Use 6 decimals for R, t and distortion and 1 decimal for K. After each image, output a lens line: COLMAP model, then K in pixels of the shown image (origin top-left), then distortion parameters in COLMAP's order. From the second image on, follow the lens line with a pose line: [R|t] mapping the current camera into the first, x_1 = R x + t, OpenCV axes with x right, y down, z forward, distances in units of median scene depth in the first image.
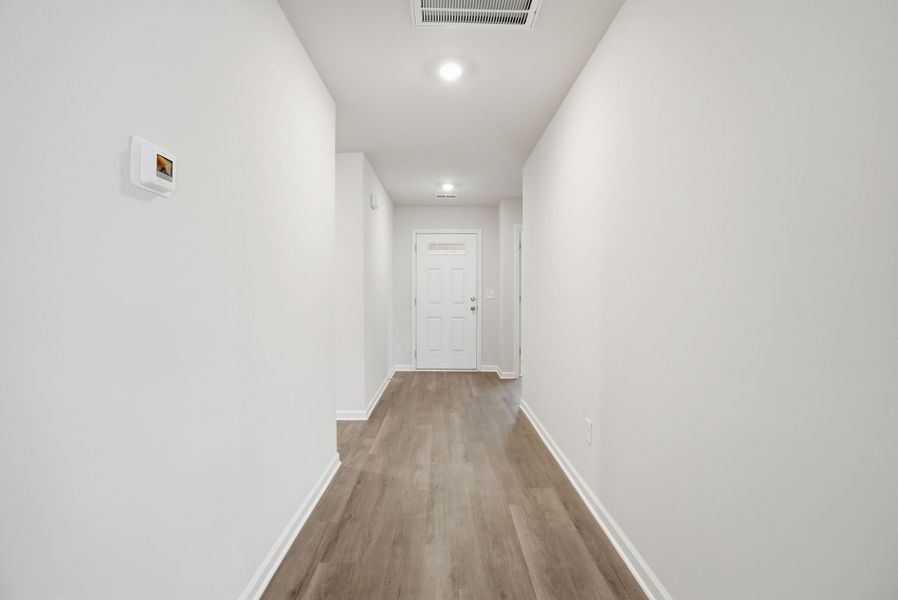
lens RADIAL K [[413.5, 0, 450.1], [0, 413.5, 298.6], [0, 0, 1]] dist [-0.000076, 0.001125]
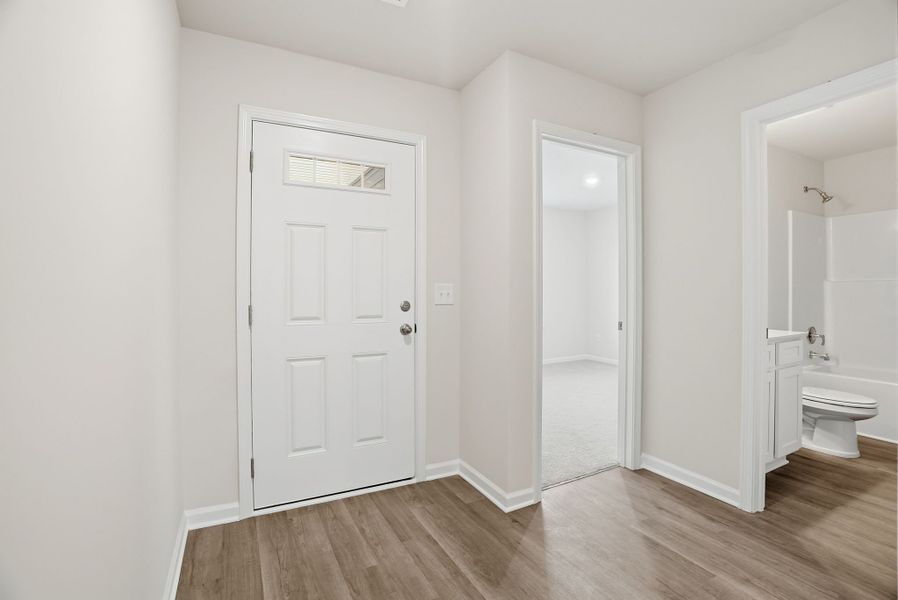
lens RADIAL K [[413.5, 0, 427.4], [0, 413.5, 295.3], [0, 0, 1]] dist [-0.000076, 0.001125]
pose [[0.905820, -0.012707, 0.423472, -0.097498], [0.011436, 0.999919, 0.005543, -0.012189], [-0.423508, -0.000178, 0.905892, 0.625980]]
